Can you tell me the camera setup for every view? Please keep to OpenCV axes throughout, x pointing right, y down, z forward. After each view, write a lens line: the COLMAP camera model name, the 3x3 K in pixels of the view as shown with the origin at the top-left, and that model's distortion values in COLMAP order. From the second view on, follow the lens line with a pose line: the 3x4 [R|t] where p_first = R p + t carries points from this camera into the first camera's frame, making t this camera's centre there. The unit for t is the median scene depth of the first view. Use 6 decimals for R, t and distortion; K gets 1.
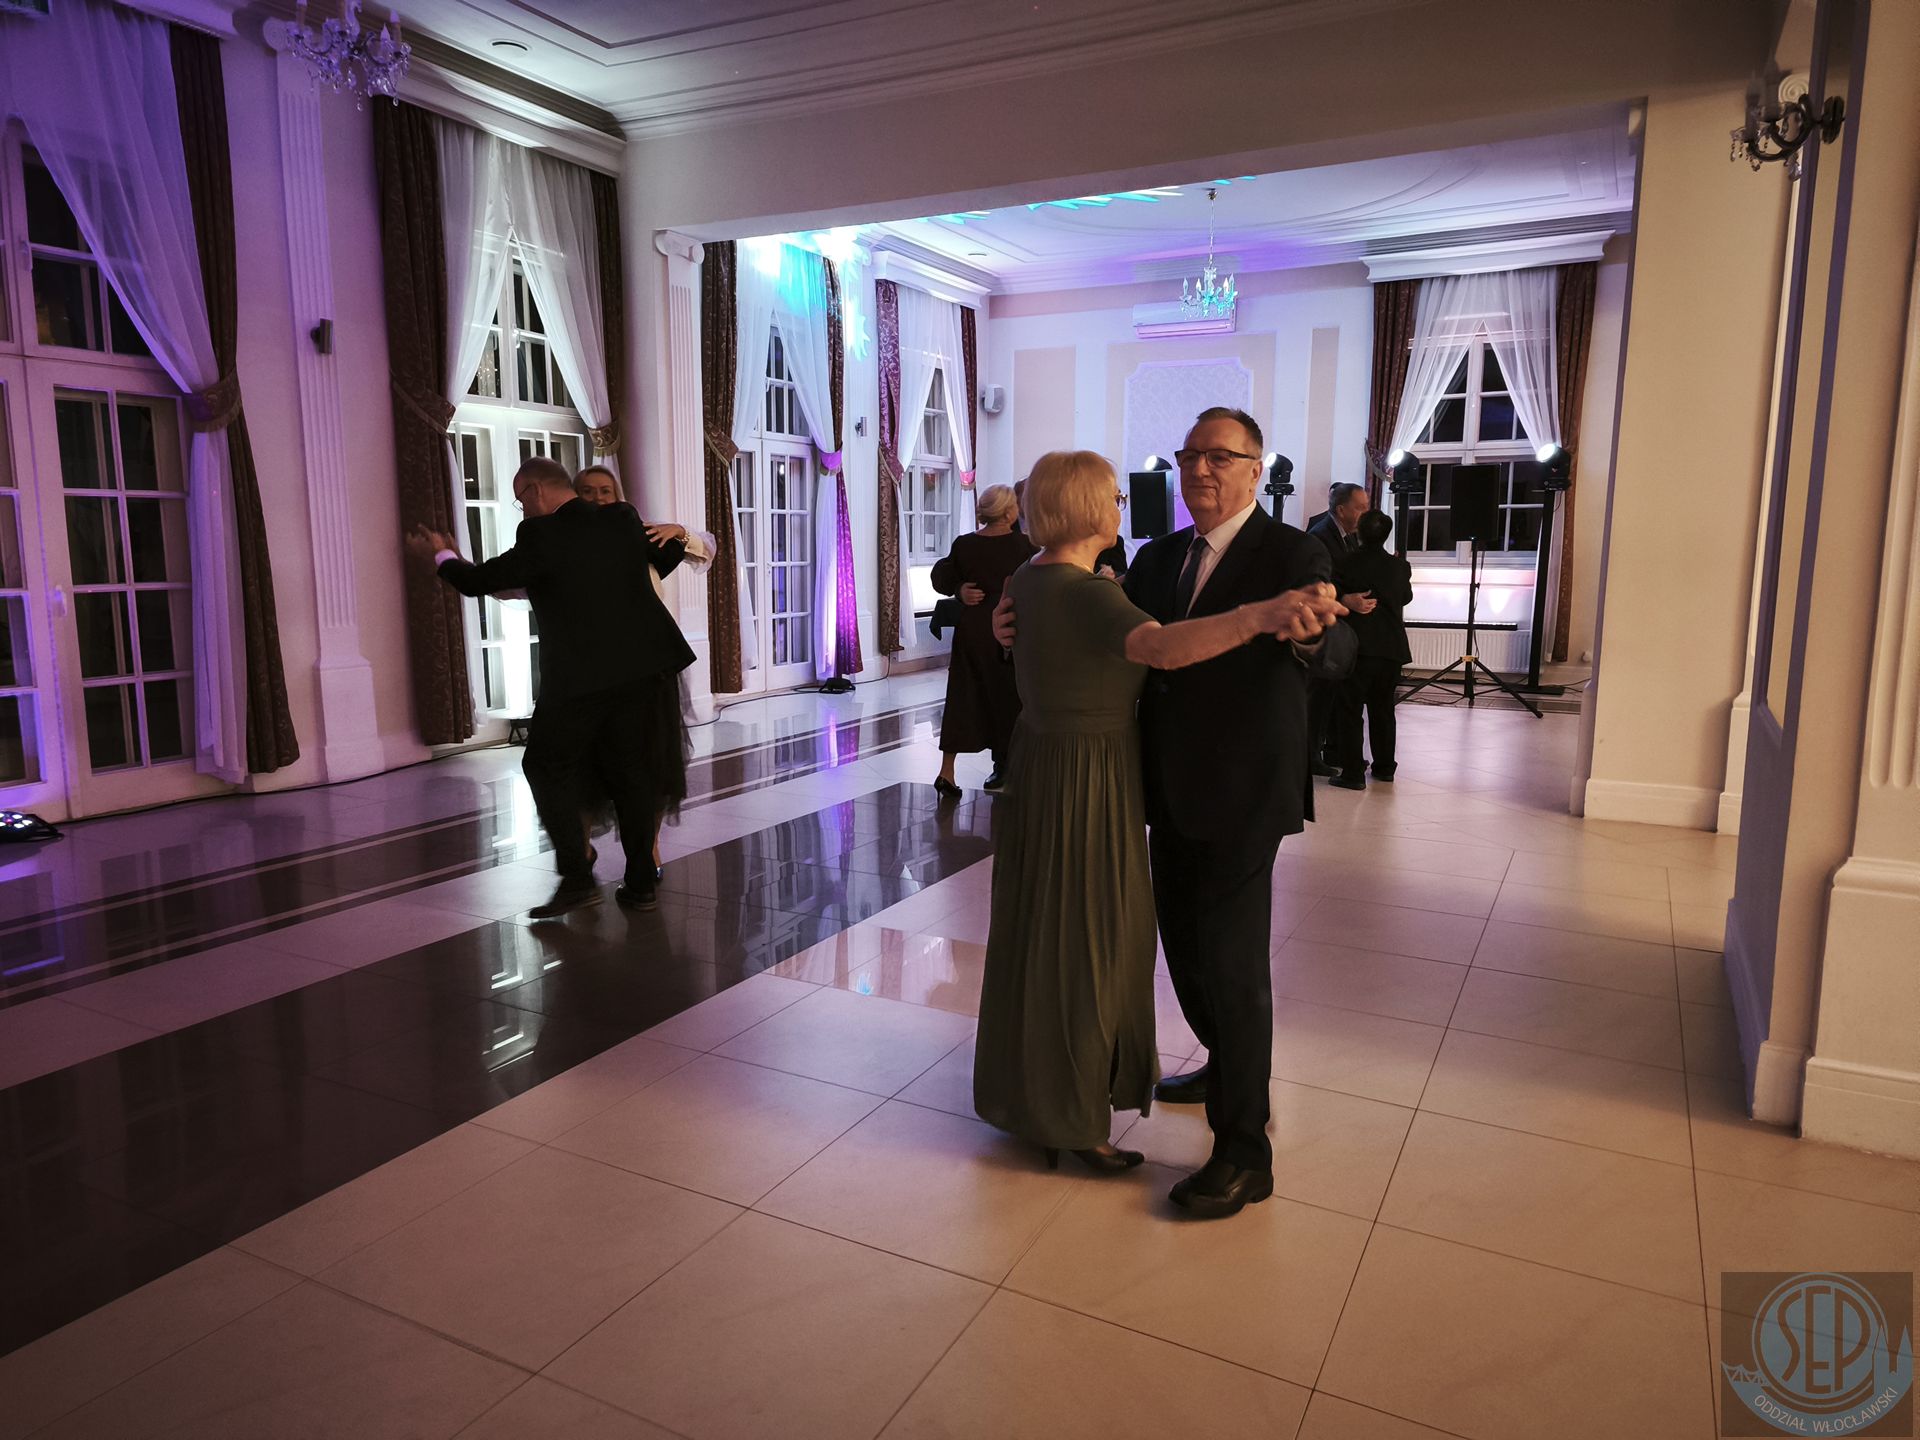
lens RADIAL K [[1240.8, 0, 986.1], [0, 1240.8, 717.8], [0, 0, 1]] dist [0.019788, -0.034945]
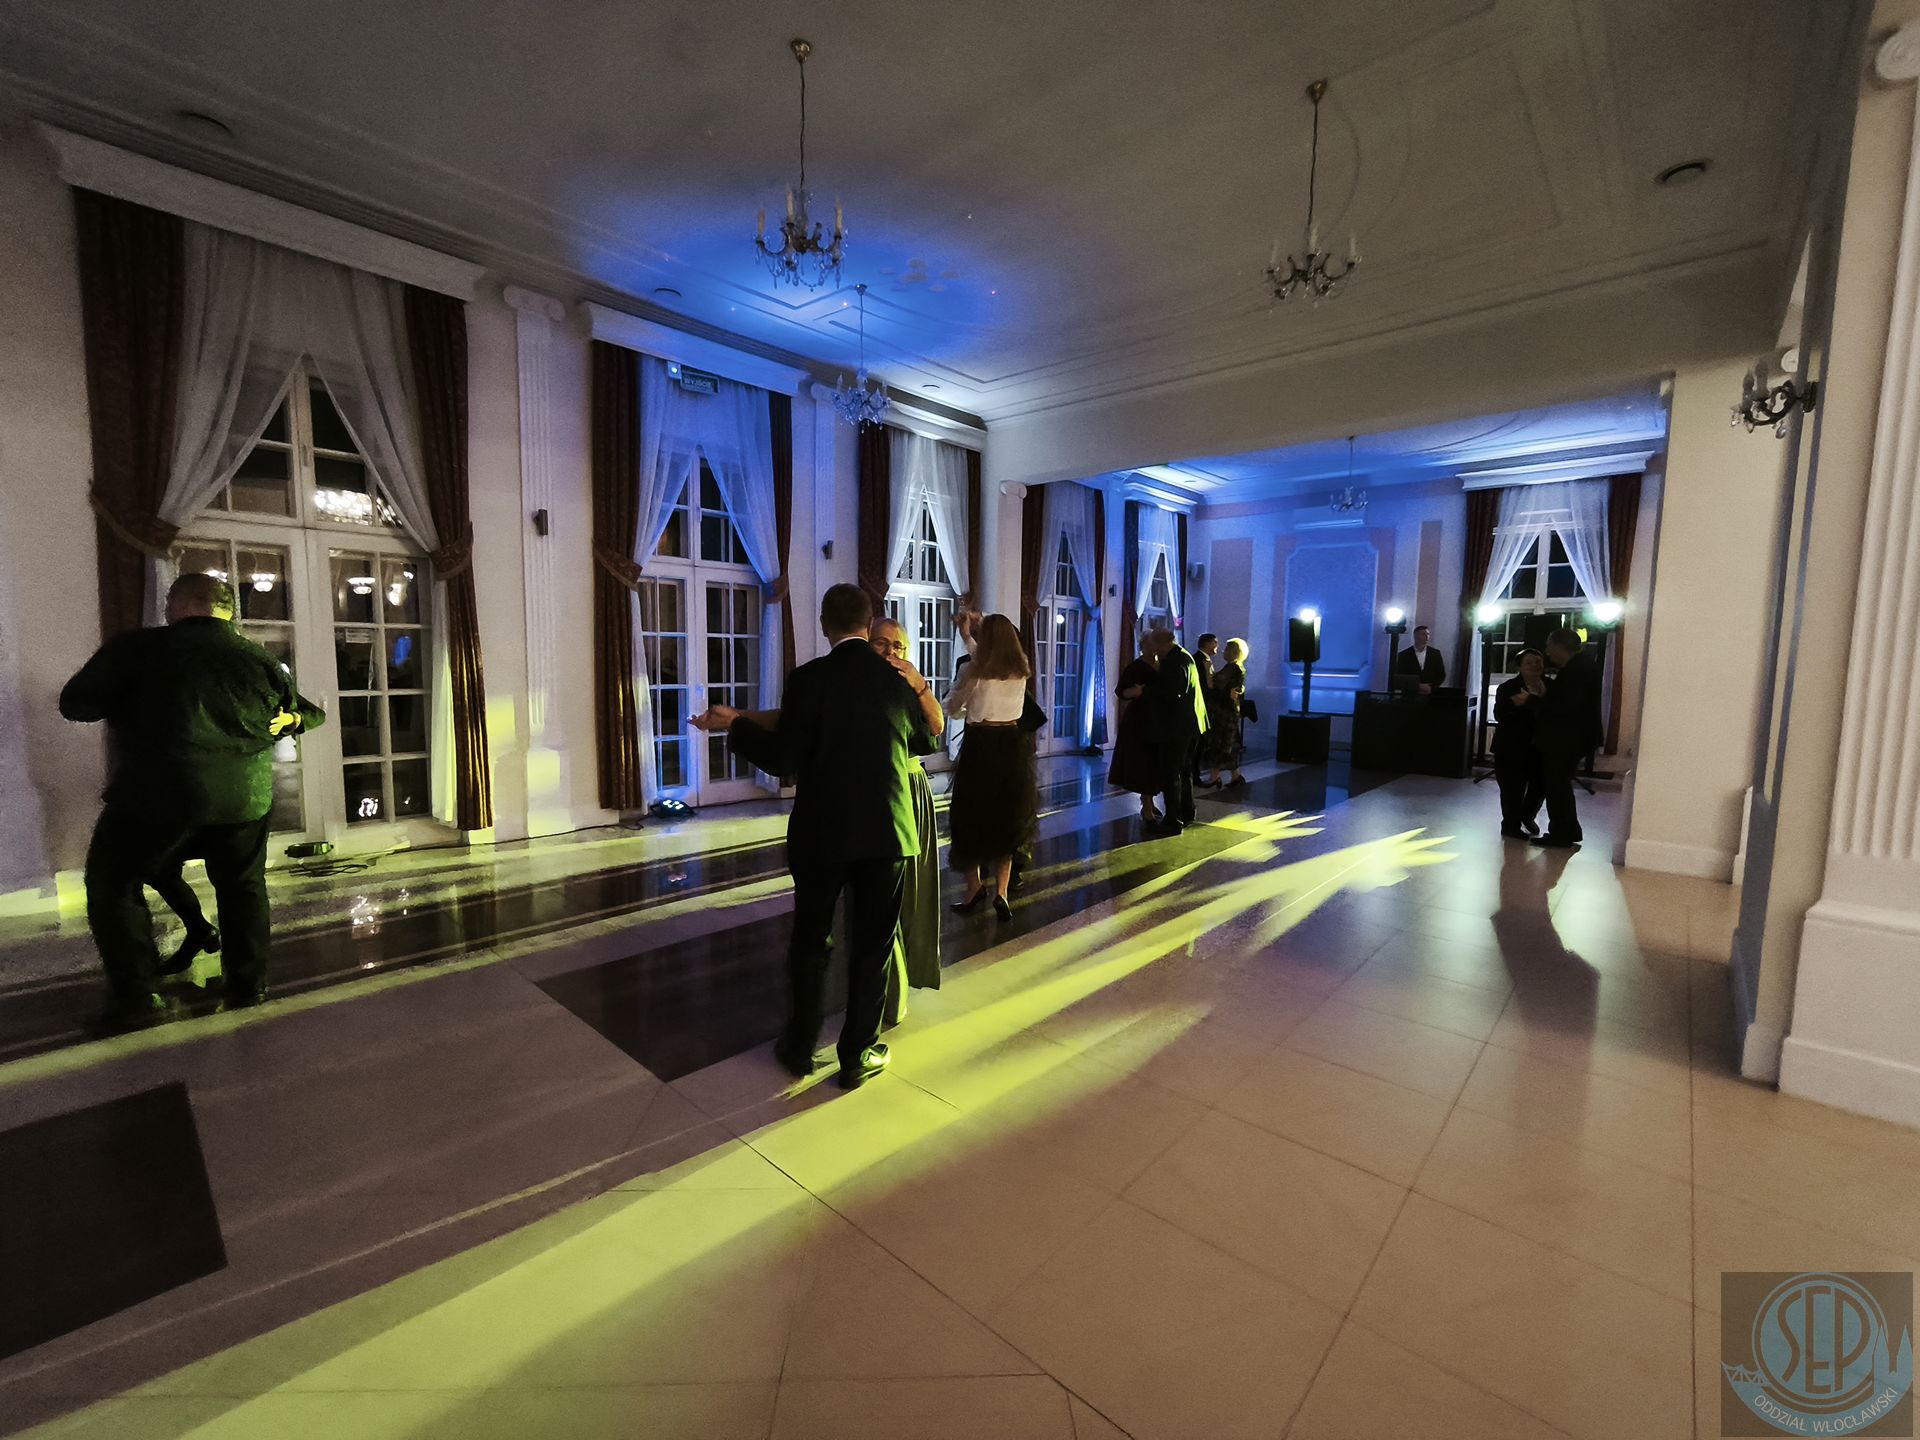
lens RADIAL K [[801.9, 0, 983.2], [0, 801.9, 724.7], [0, 0, 1]] dist [-0.015420, -0.000096]
pose [[0.970452, 0.032978, -0.239031, -0.010953], [-0.046602, 0.997582, -0.051569, -0.000020], [0.236752, 0.061185, 0.969642, -0.036030]]
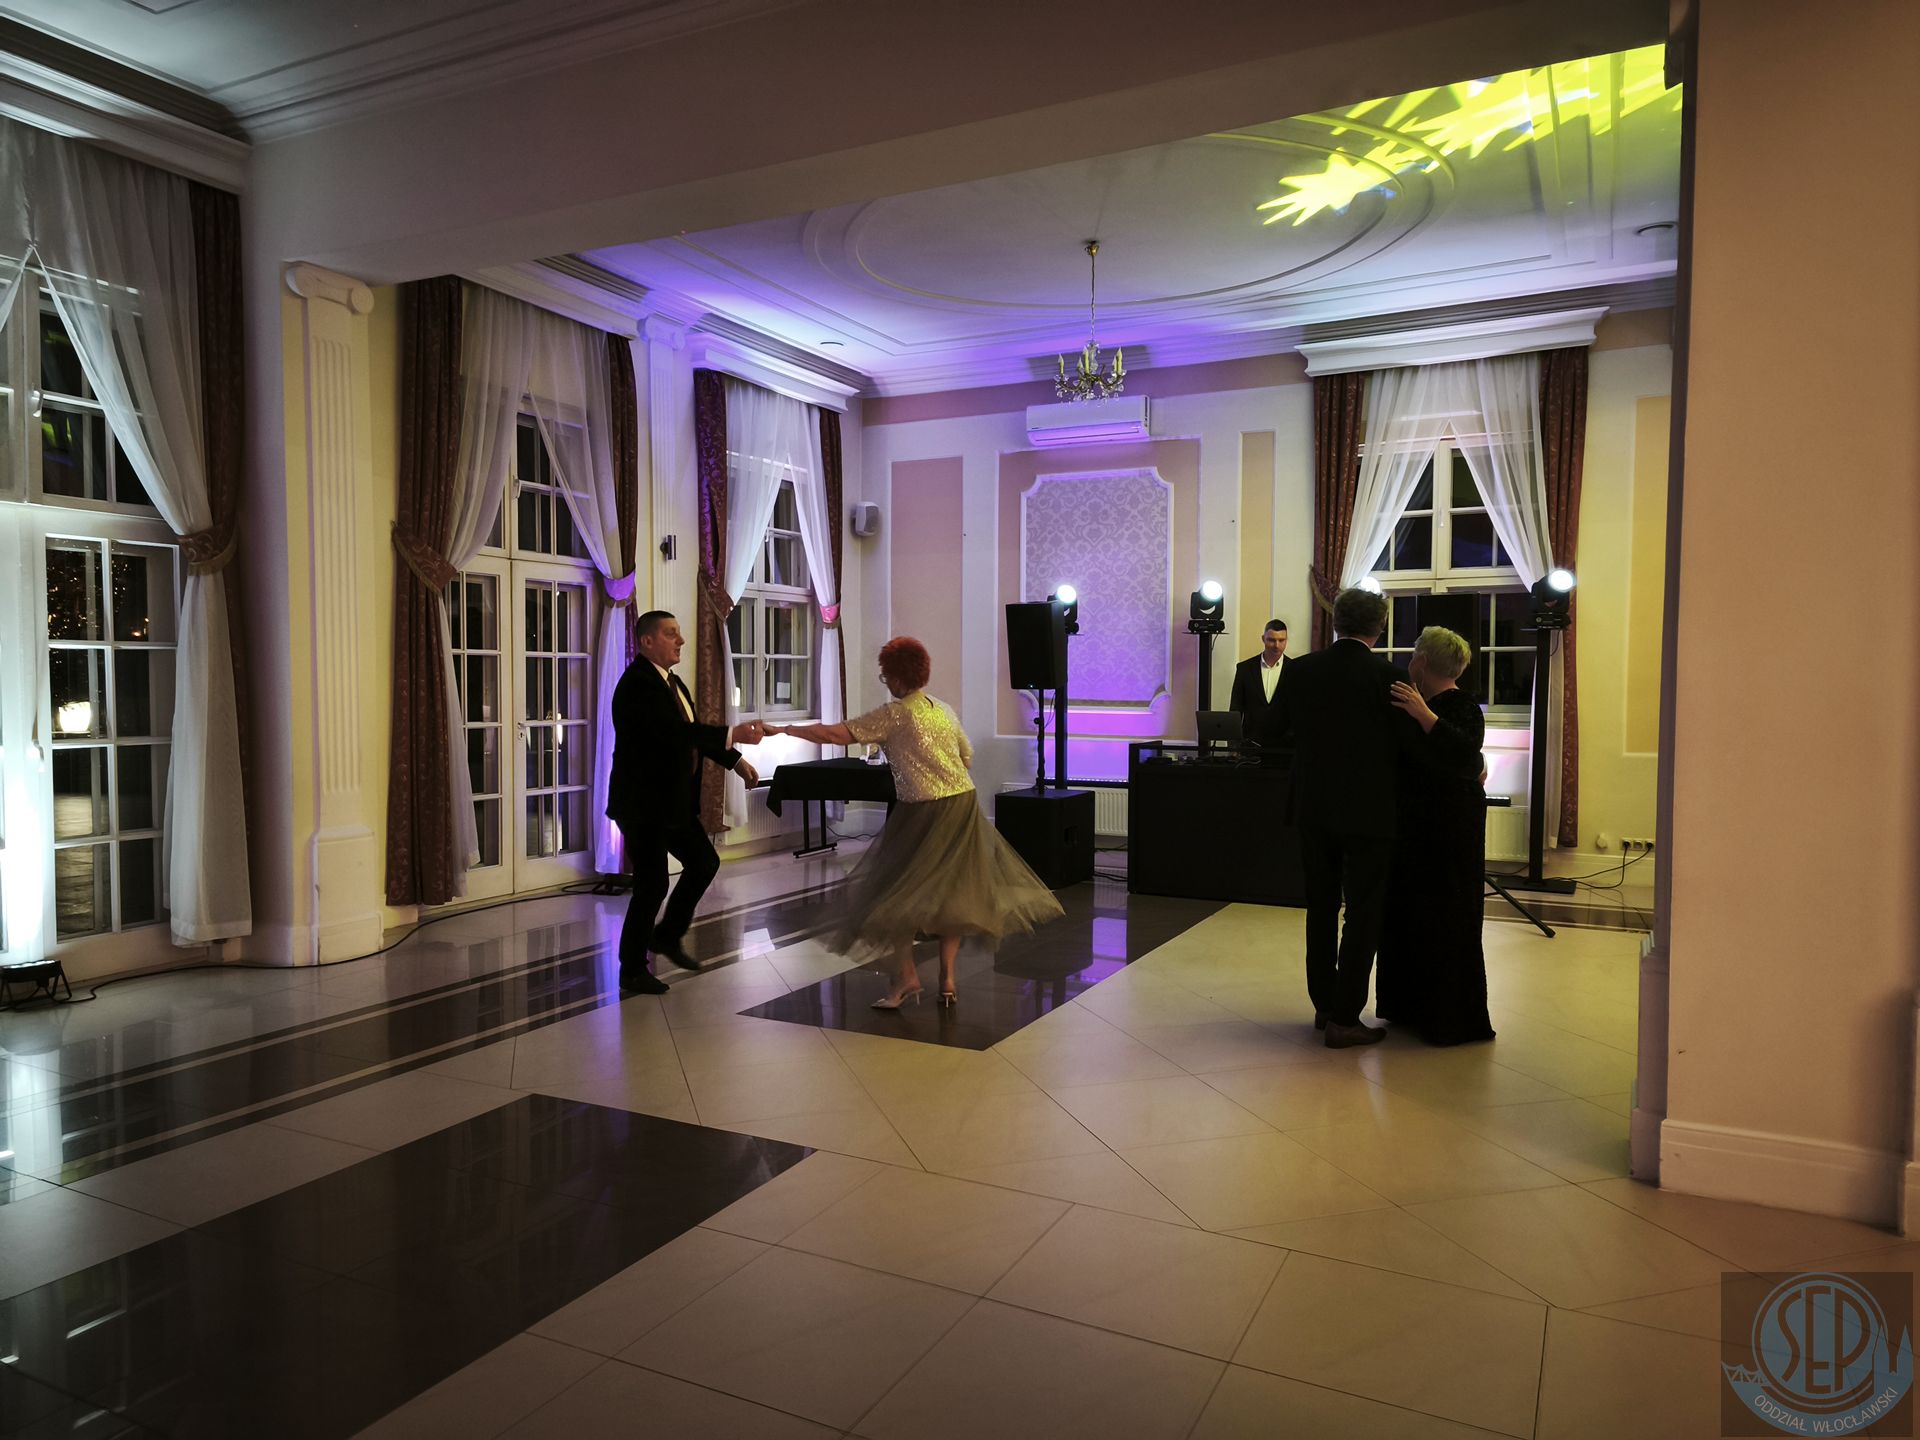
lens RADIAL K [[1370.1, 0, 960.0], [0, 1370.1, 720.0], [0, 0, 1]] dist [0.056744, -0.102991]
pose [[0.999683, -0.000449, 0.025164, 0.068110], [0.003383, 0.993165, -0.116666, -0.027193], [-0.024939, 0.116714, 0.992852, 0.163580]]
